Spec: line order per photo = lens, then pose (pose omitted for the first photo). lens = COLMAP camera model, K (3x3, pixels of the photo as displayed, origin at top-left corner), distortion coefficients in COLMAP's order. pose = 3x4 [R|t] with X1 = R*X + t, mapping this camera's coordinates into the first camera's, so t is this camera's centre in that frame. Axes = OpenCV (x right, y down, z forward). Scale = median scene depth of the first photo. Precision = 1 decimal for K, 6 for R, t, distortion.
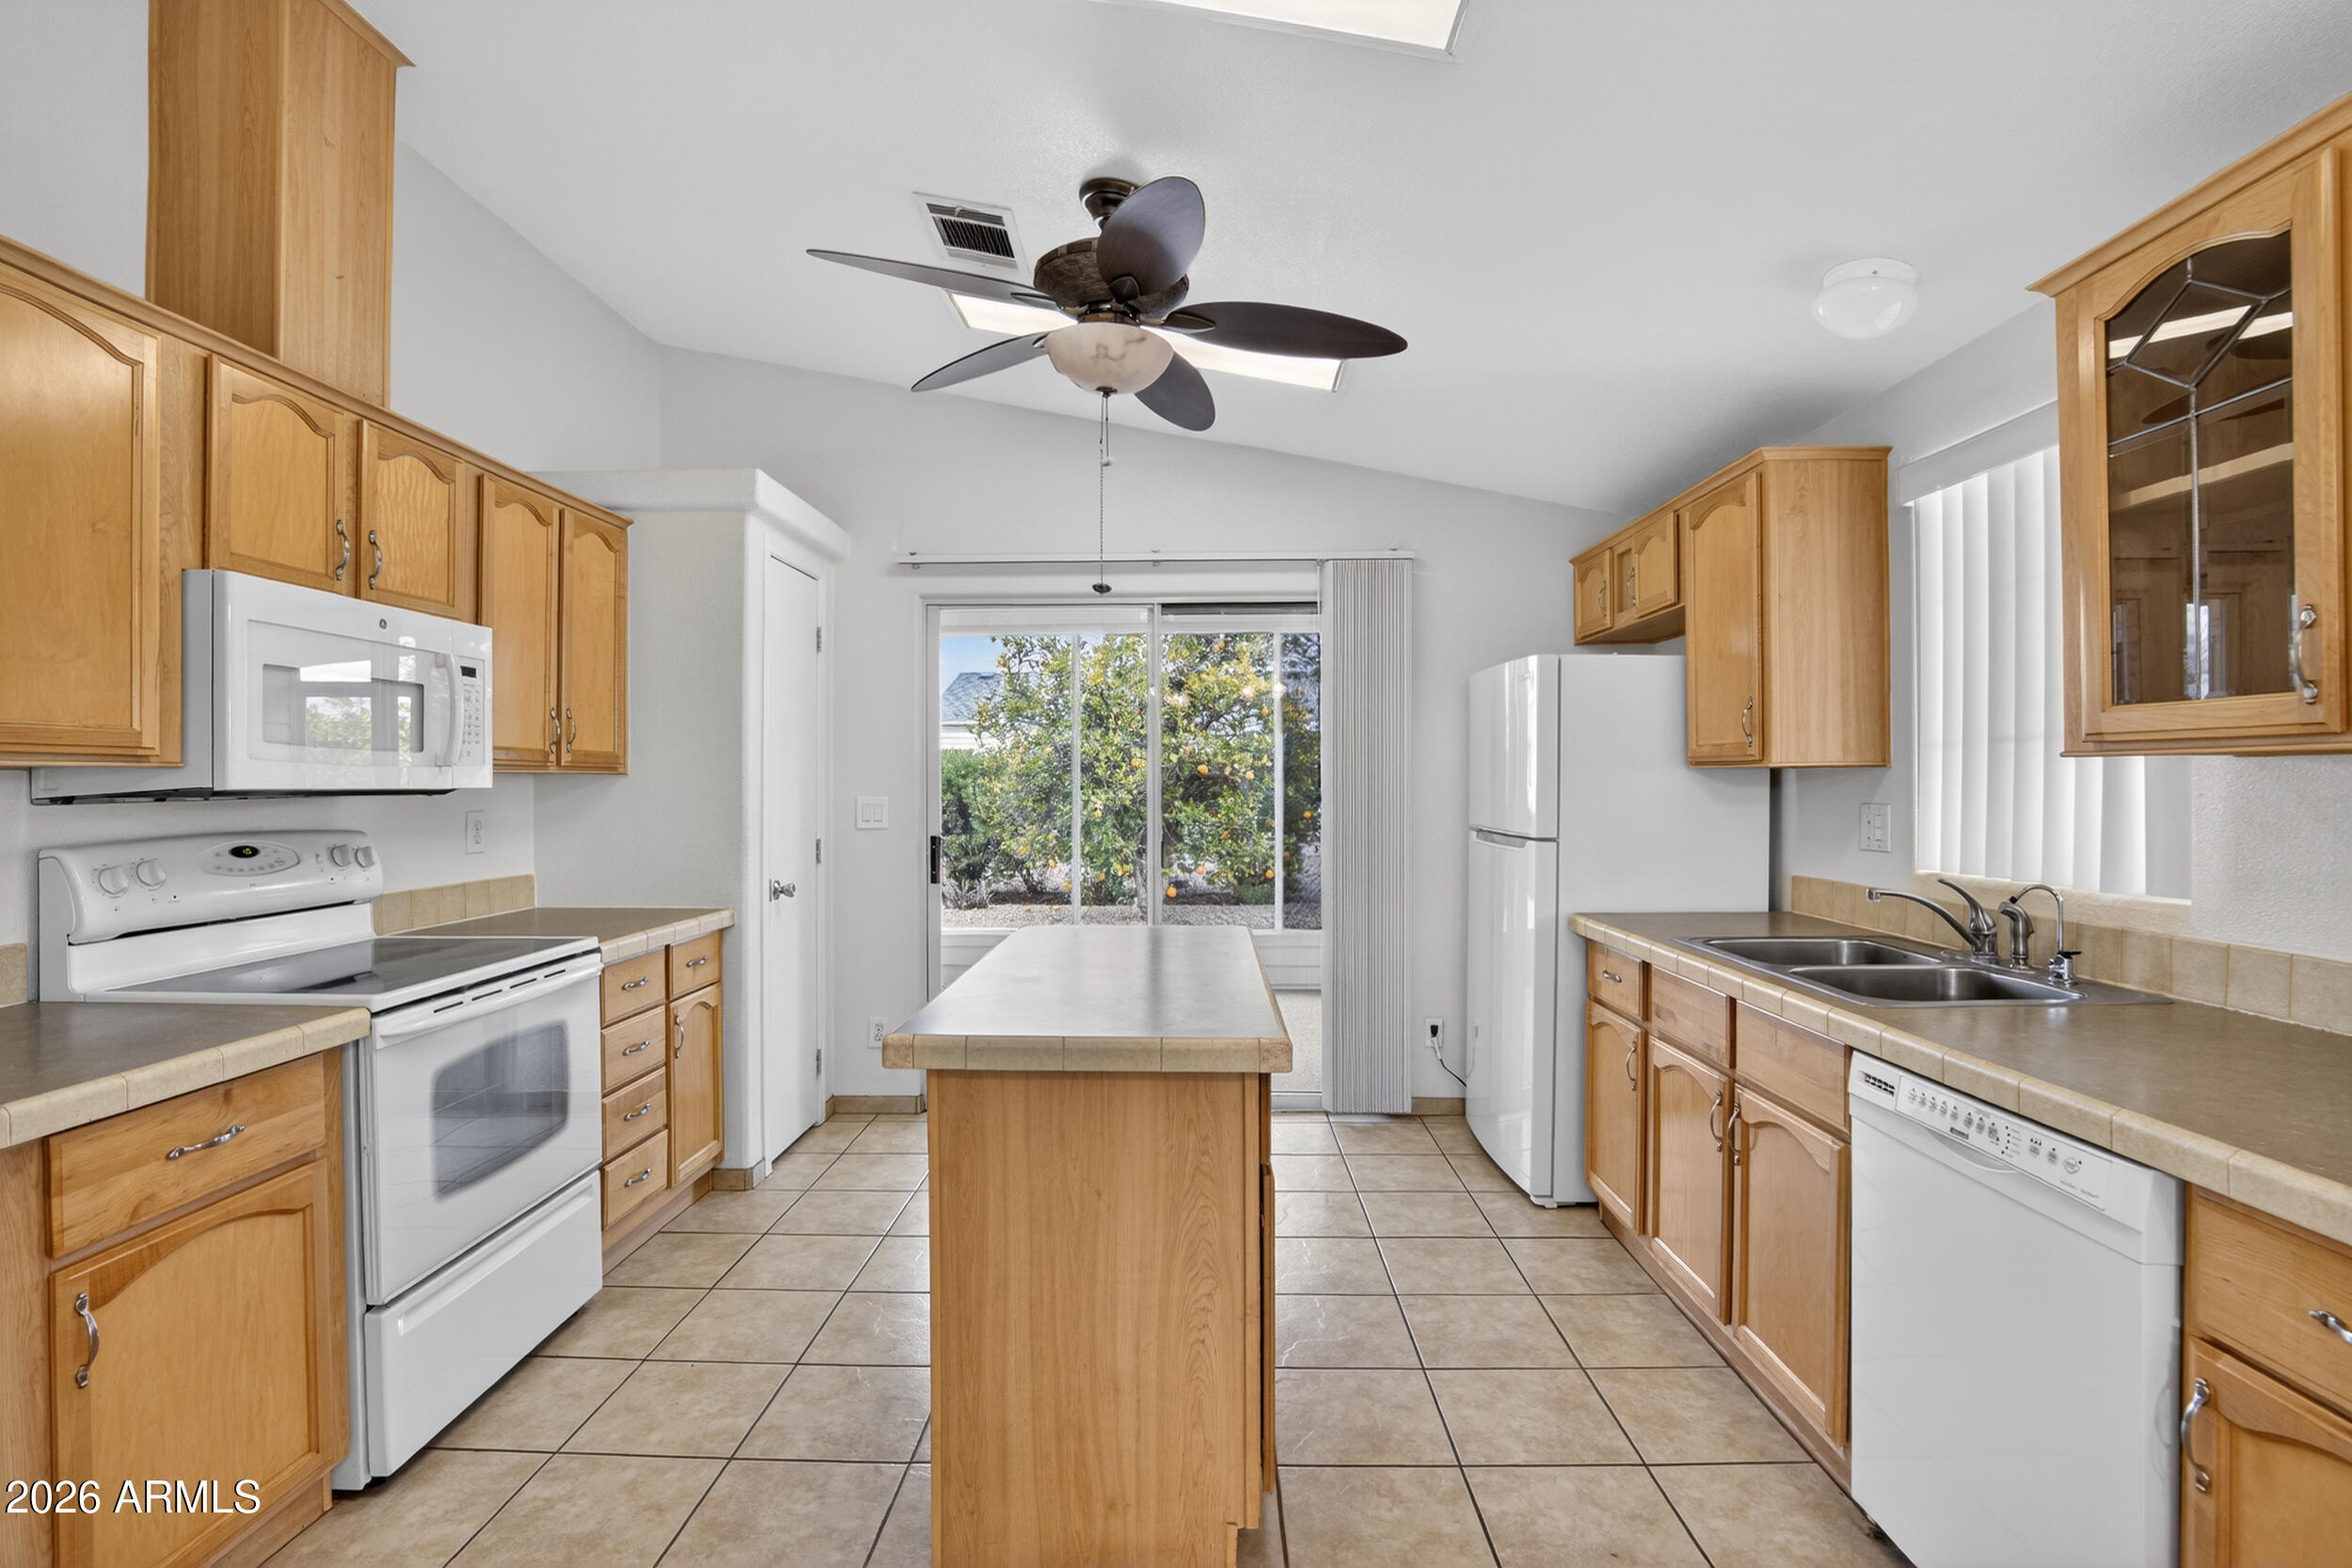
lens RADIAL K [[1105.2, 0, 1177.3], [0, 1105.2, 783.0], [0, 0, 1]] dist [-0.031189, 0.003622]
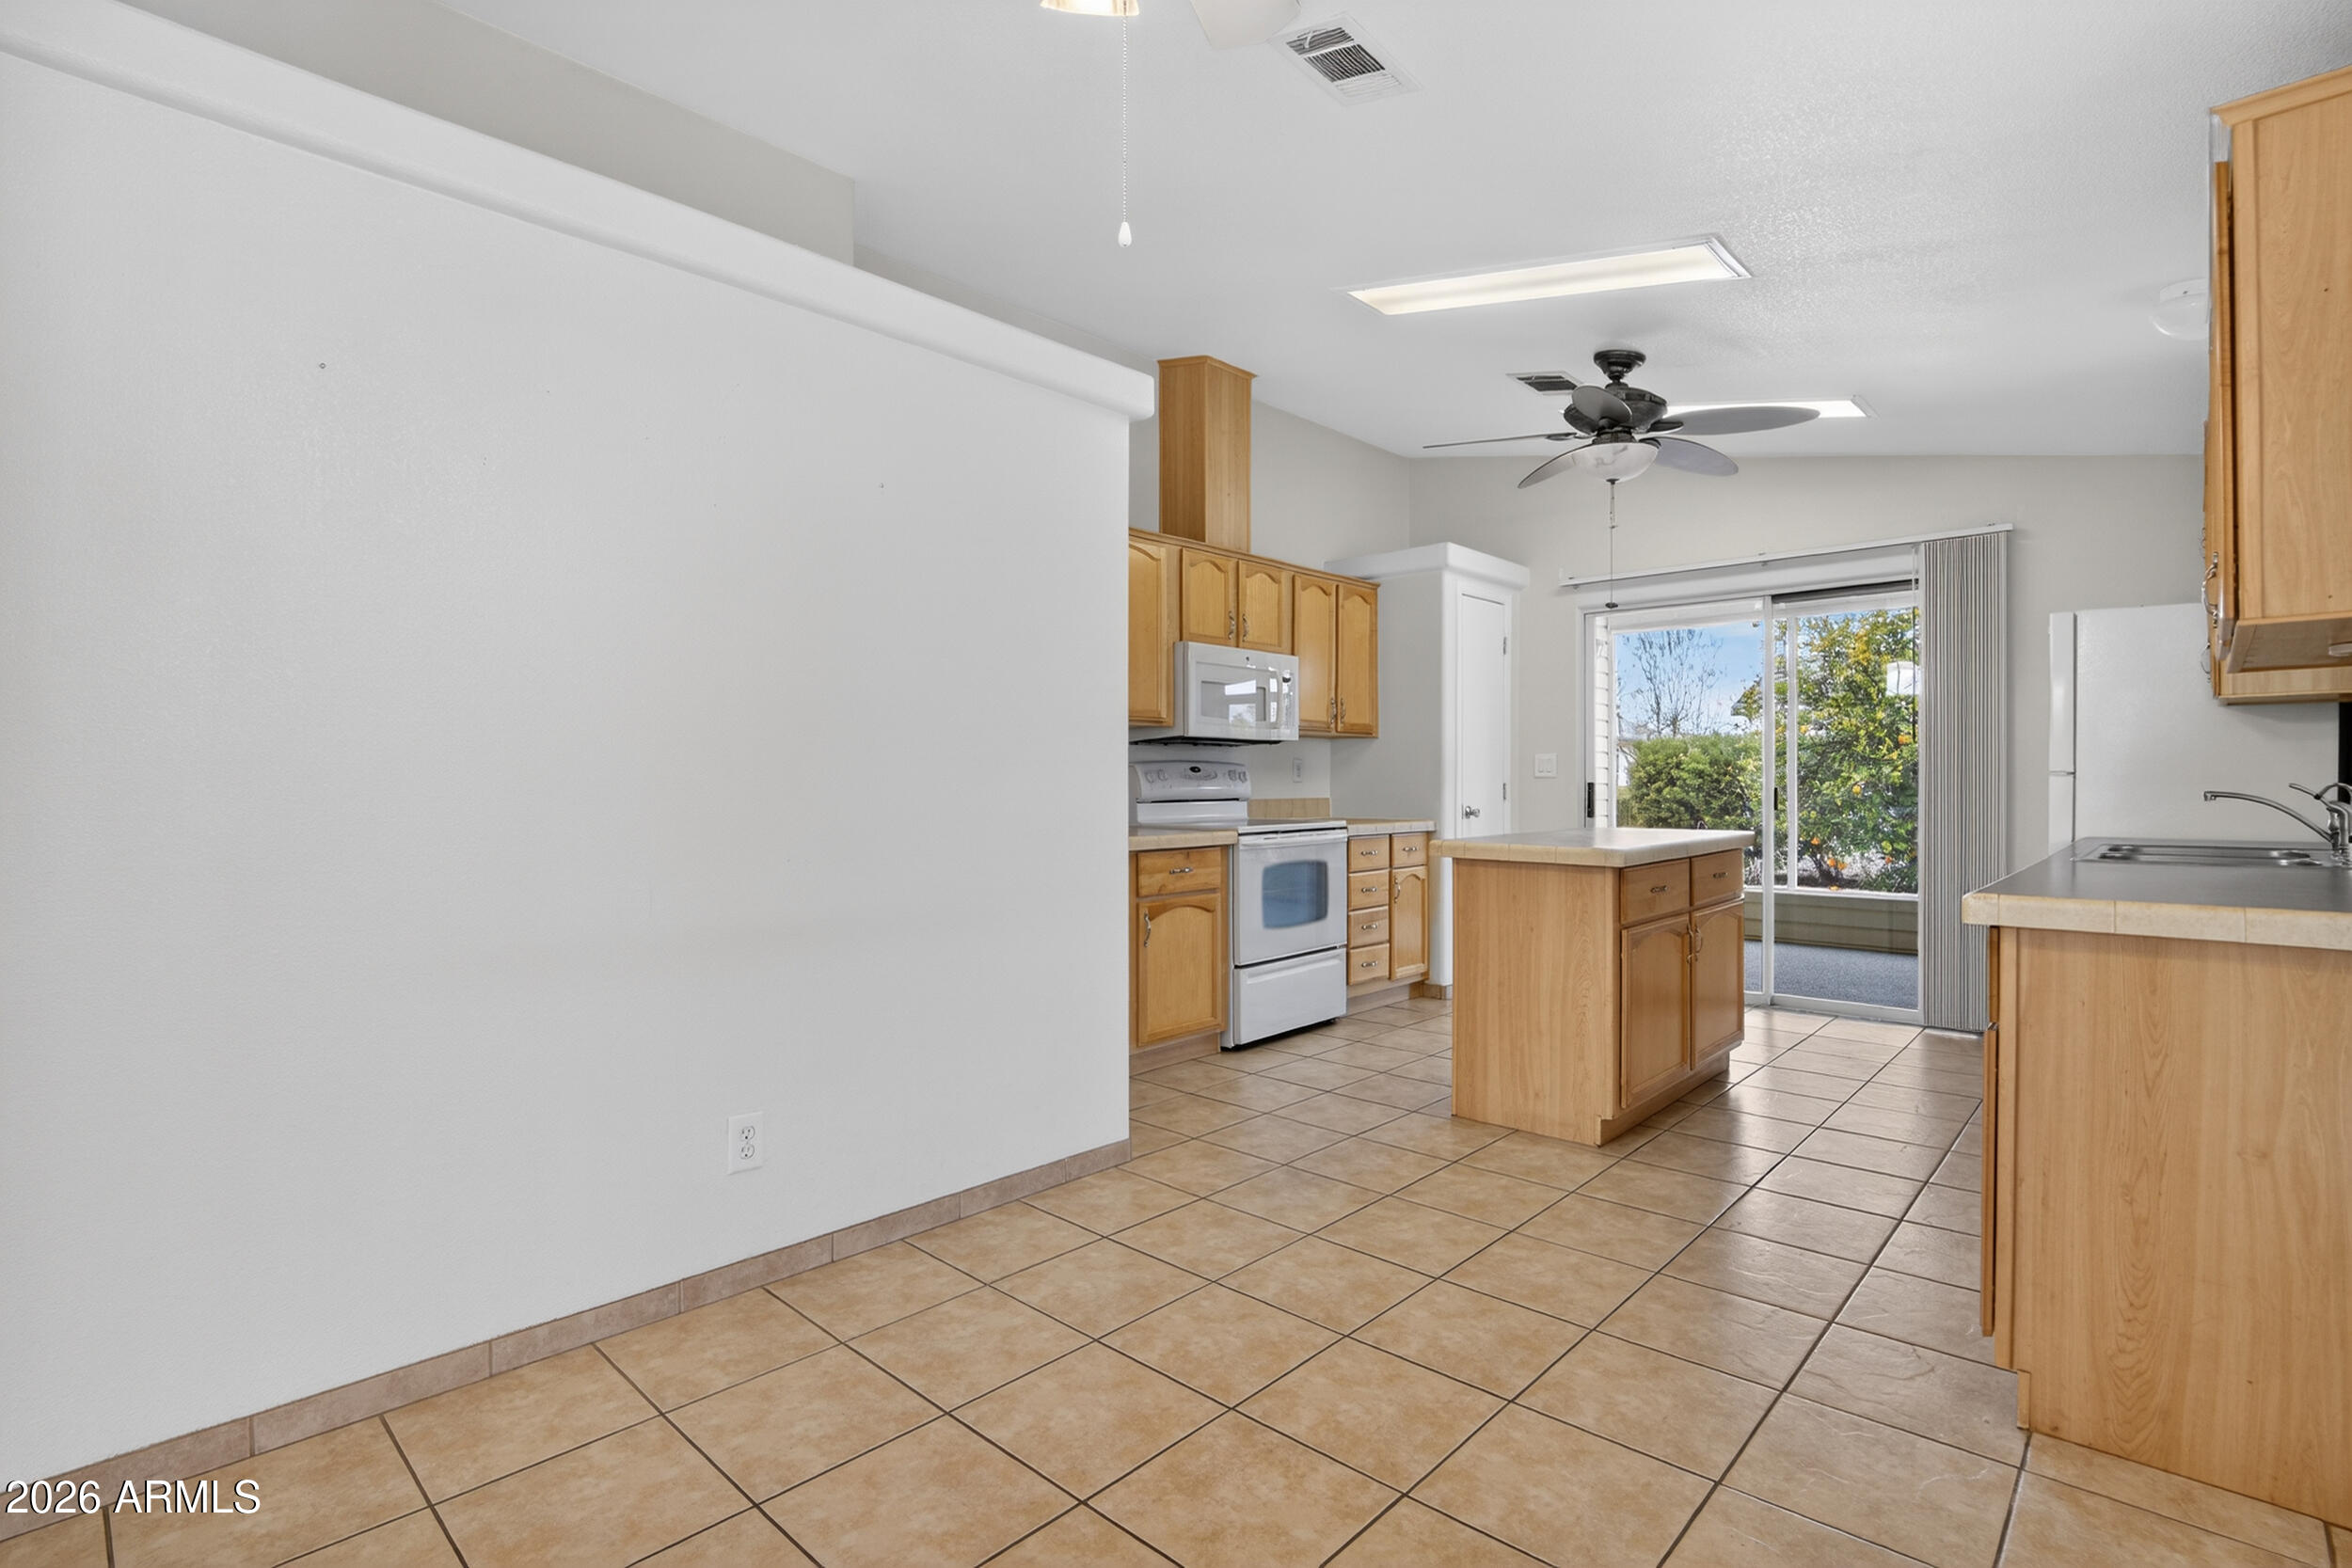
lens RADIAL K [[1105.2, 0, 1176.4], [0, 1105.2, 776.2], [0, 0, 1]] dist [-0.031189, 0.003622]
pose [[0.742467, -0.000820, -0.669882, 0.512955], [-0.001548, 0.999994, -0.002940, 0.073547], [0.669881, 0.003220, 0.742462, -0.579458]]
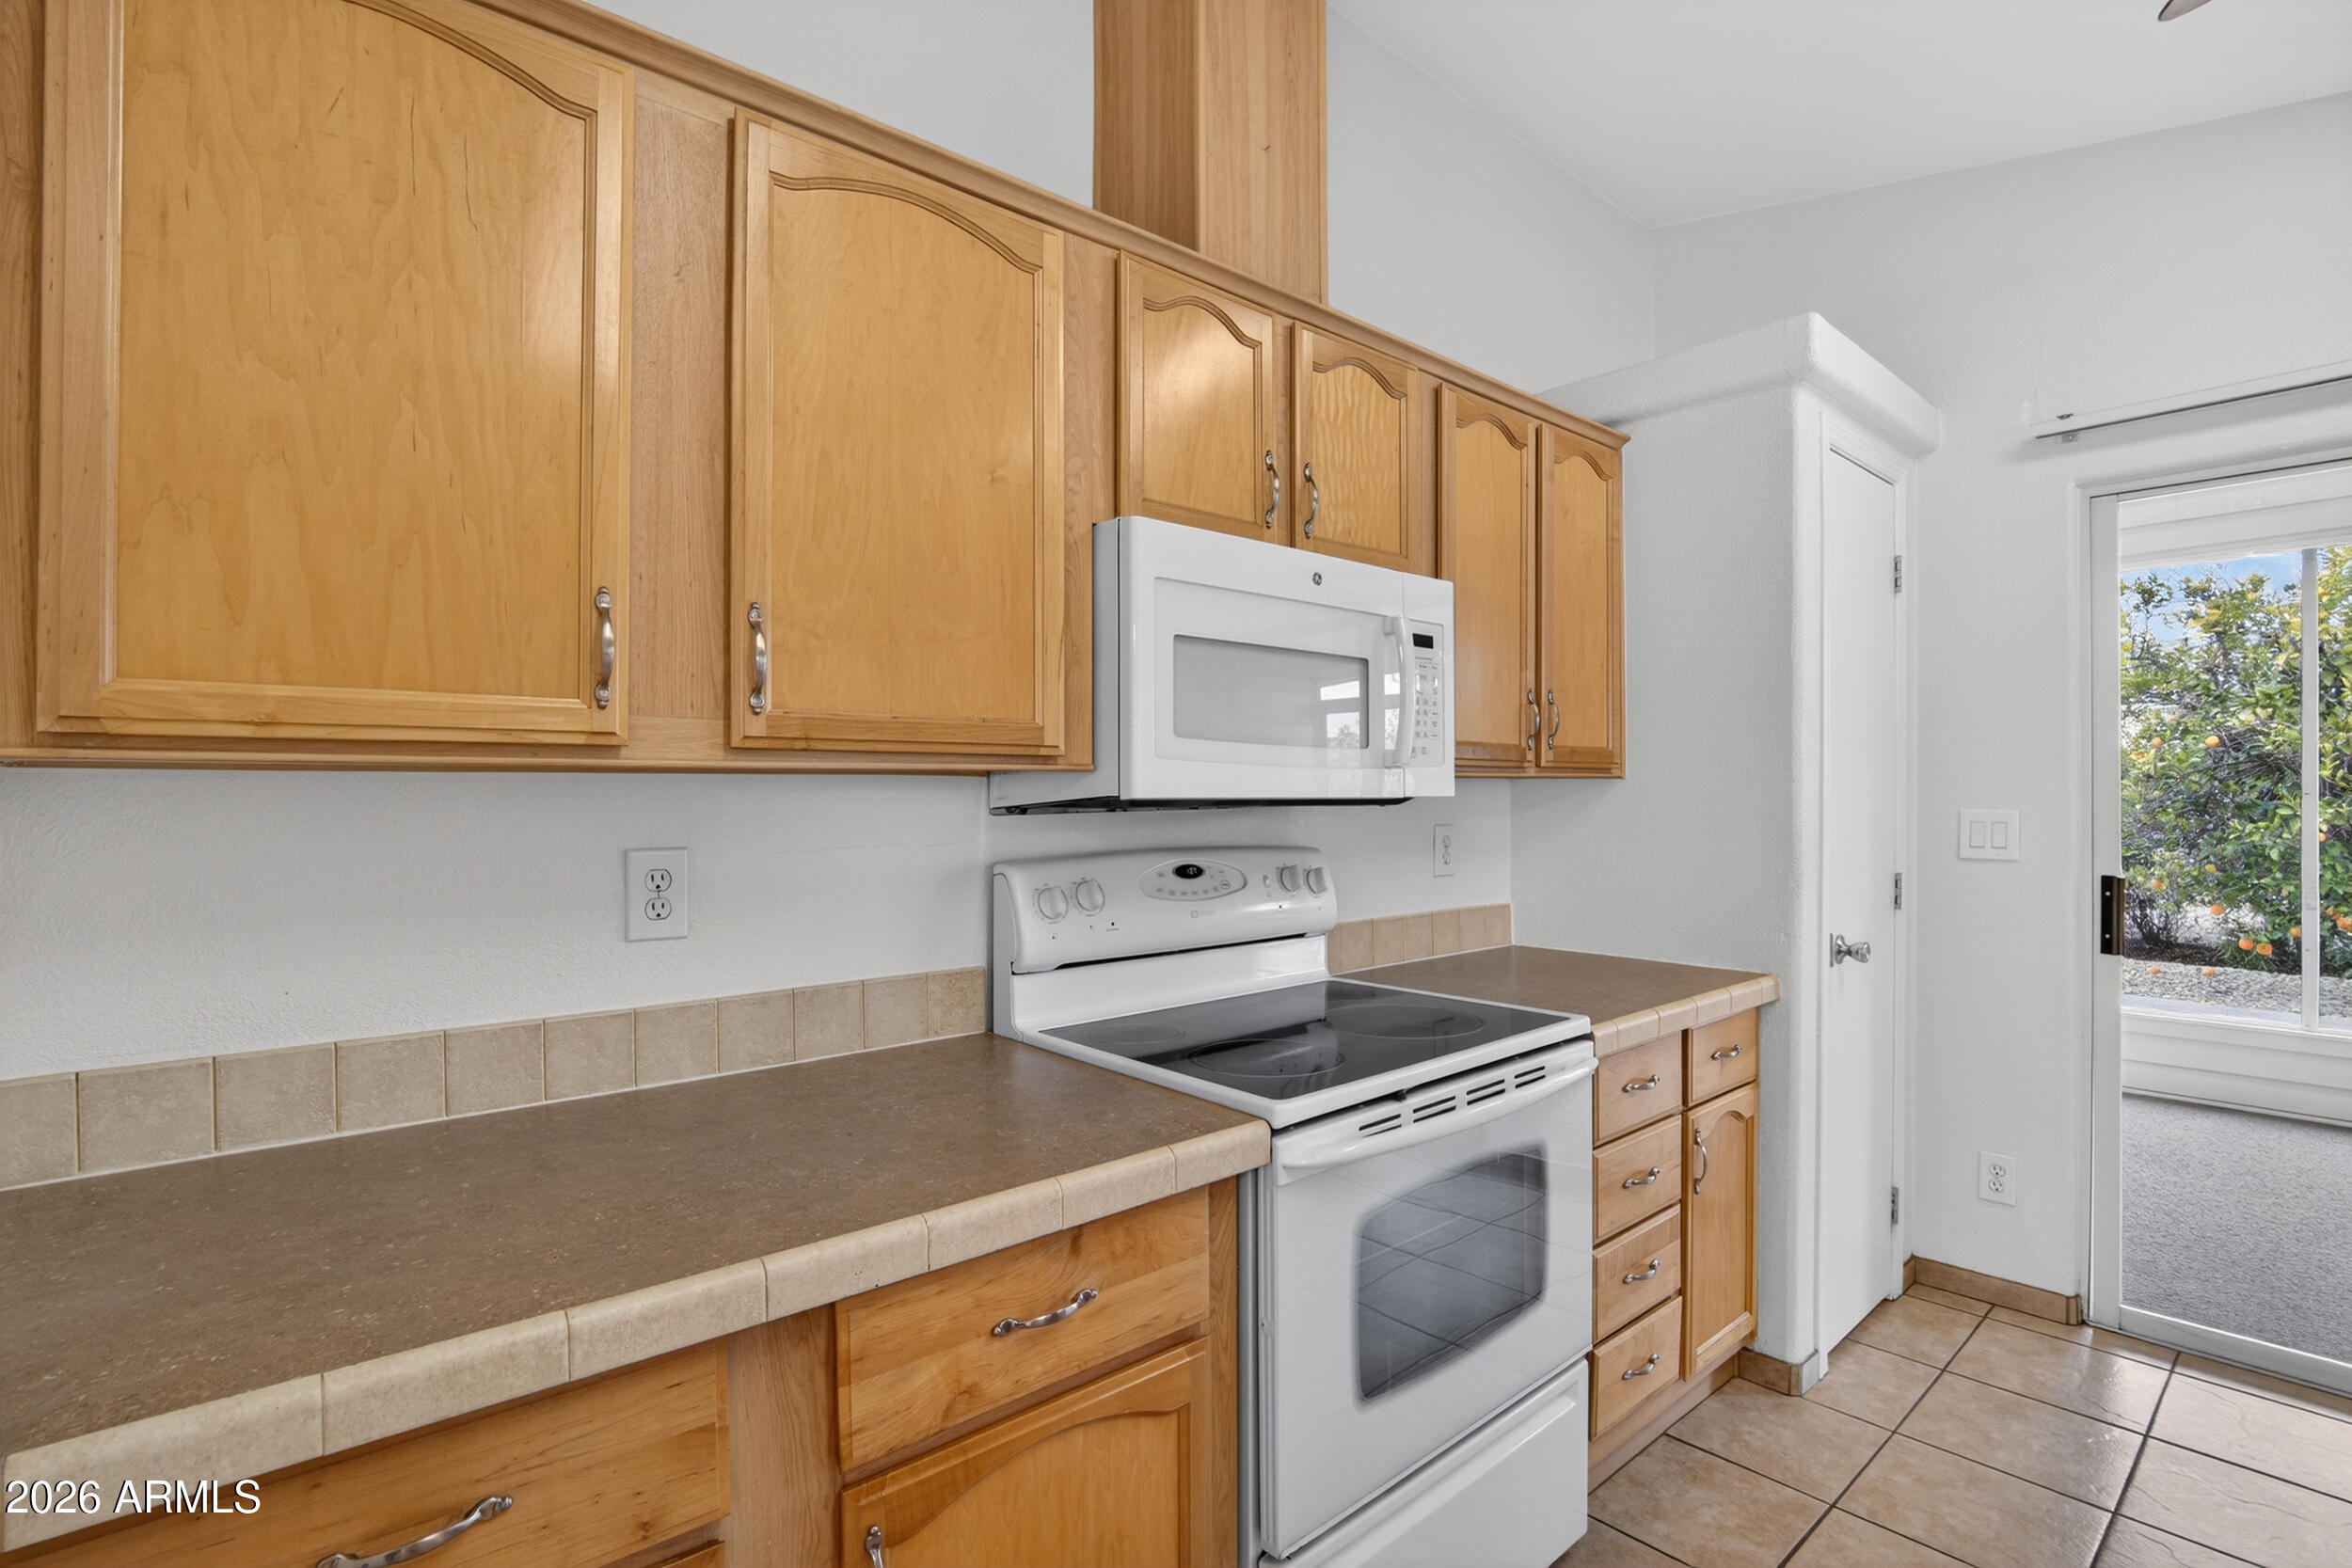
lens RADIAL K [[1105.2, 0, 1176.8], [0, 1105.2, 797.0], [0, 0, 1]] dist [-0.031189, 0.003622]
pose [[0.669789, 0.000732, -0.742551, -0.201367], [0.003082, 0.999988, 0.003766, 0.001625], [0.742545, -0.004811, 0.669779, 0.366880]]
